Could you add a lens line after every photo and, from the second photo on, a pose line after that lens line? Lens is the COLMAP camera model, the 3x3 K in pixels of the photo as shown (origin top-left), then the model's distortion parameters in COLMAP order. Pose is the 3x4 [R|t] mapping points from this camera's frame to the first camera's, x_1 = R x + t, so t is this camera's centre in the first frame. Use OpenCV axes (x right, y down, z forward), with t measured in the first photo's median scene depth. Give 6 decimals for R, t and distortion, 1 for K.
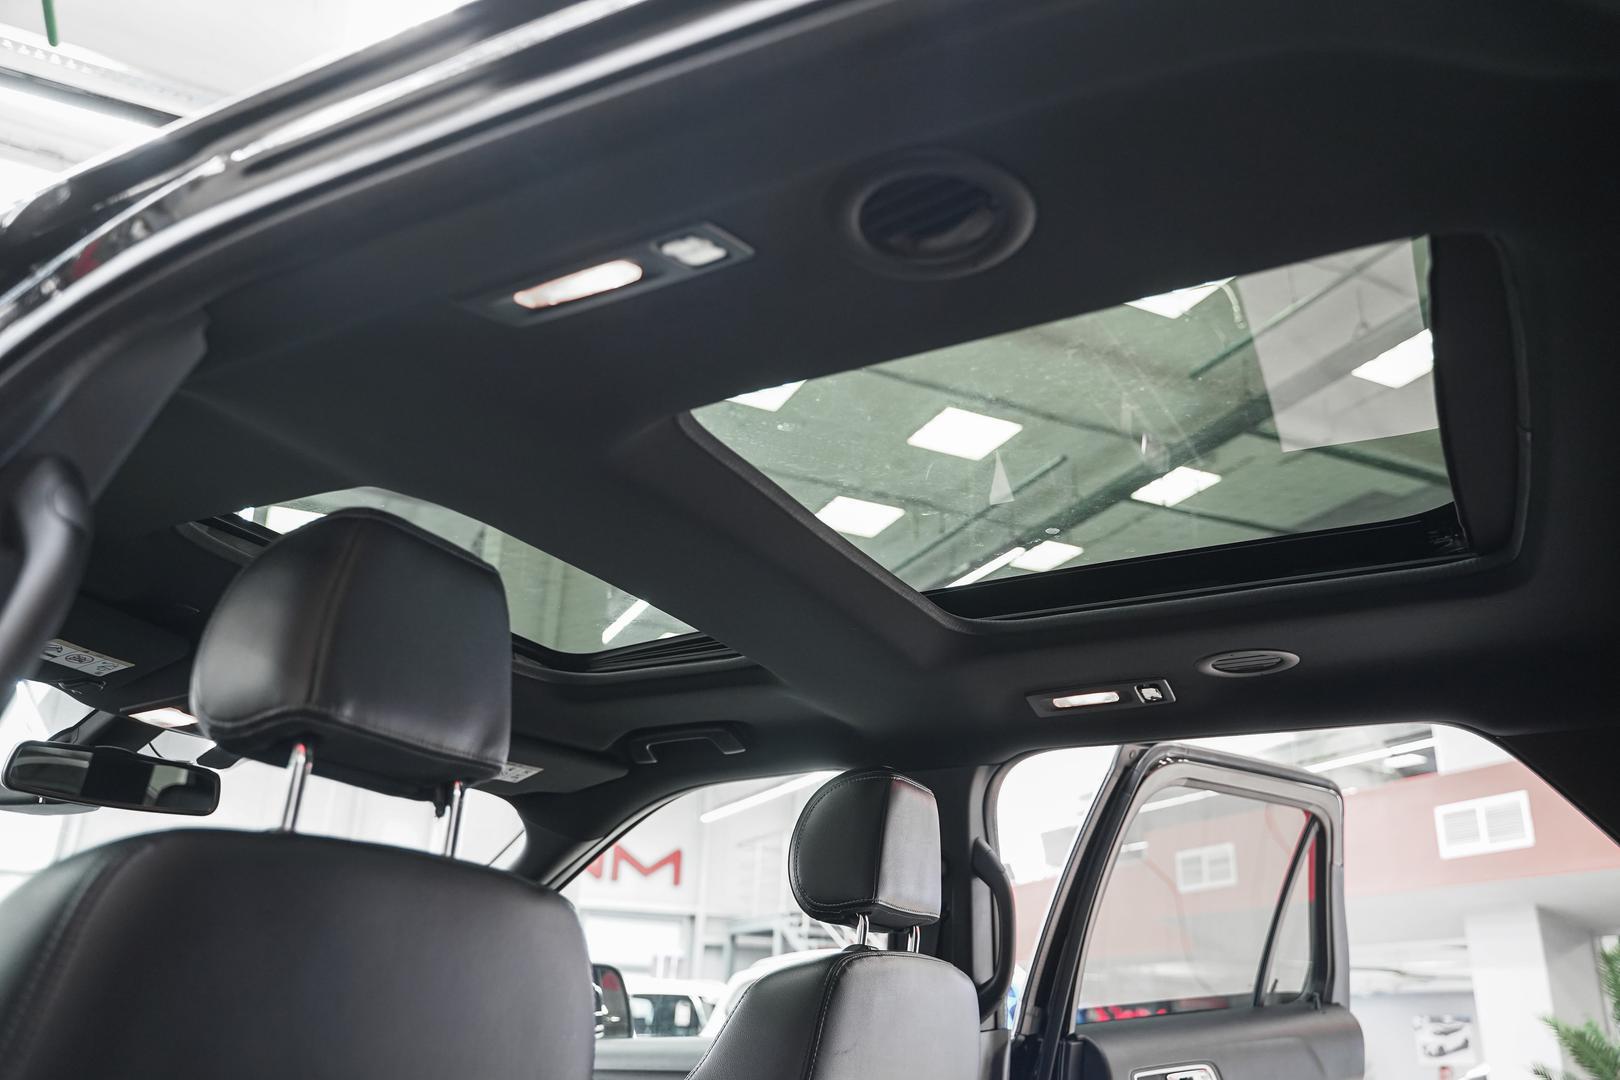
lens RADIAL K [[1303.3, 0, 811.7], [0, 1303.3, 542.6], [0, 0, 1]] dist [-0.012074, 0.001187]
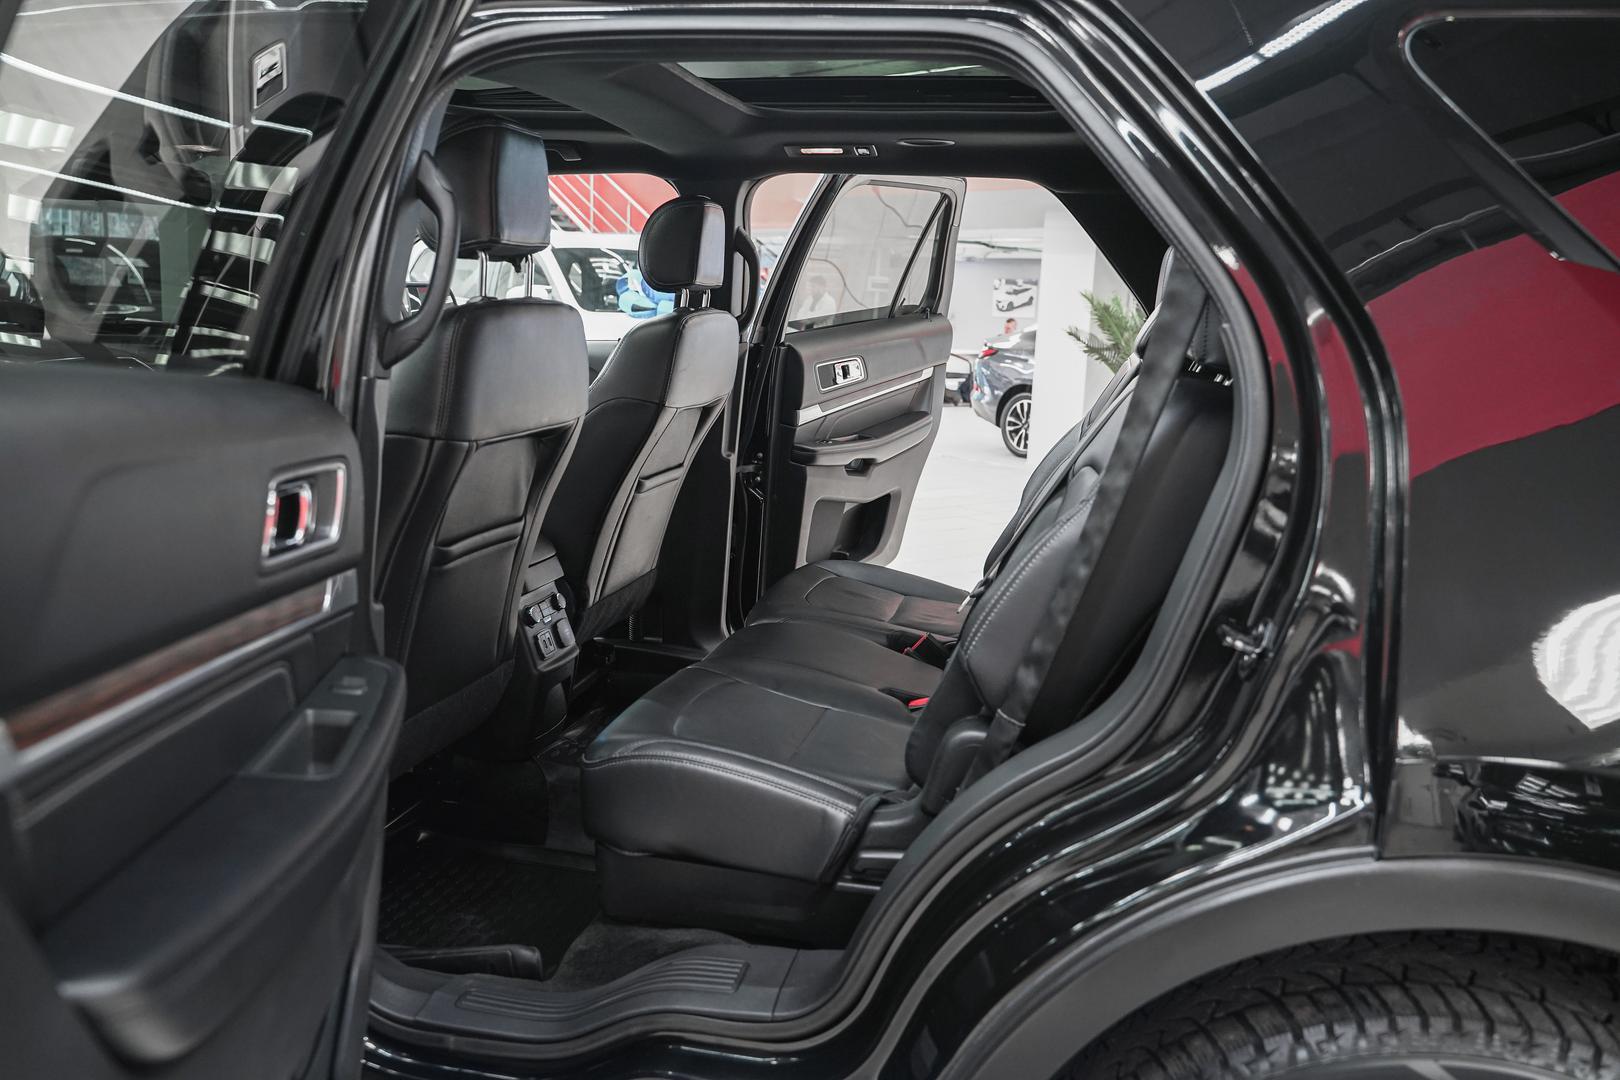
lens RADIAL K [[1303.3, 0, 810.4], [0, 1303.3, 537.4], [0, 0, 1]] dist [-0.012074, 0.001187]
pose [[0.963185, -0.039799, 0.265879, -0.156133], [-0.107519, 0.849418, 0.516651, -0.192679], [-0.246404, -0.526218, 0.813867, -0.336848]]
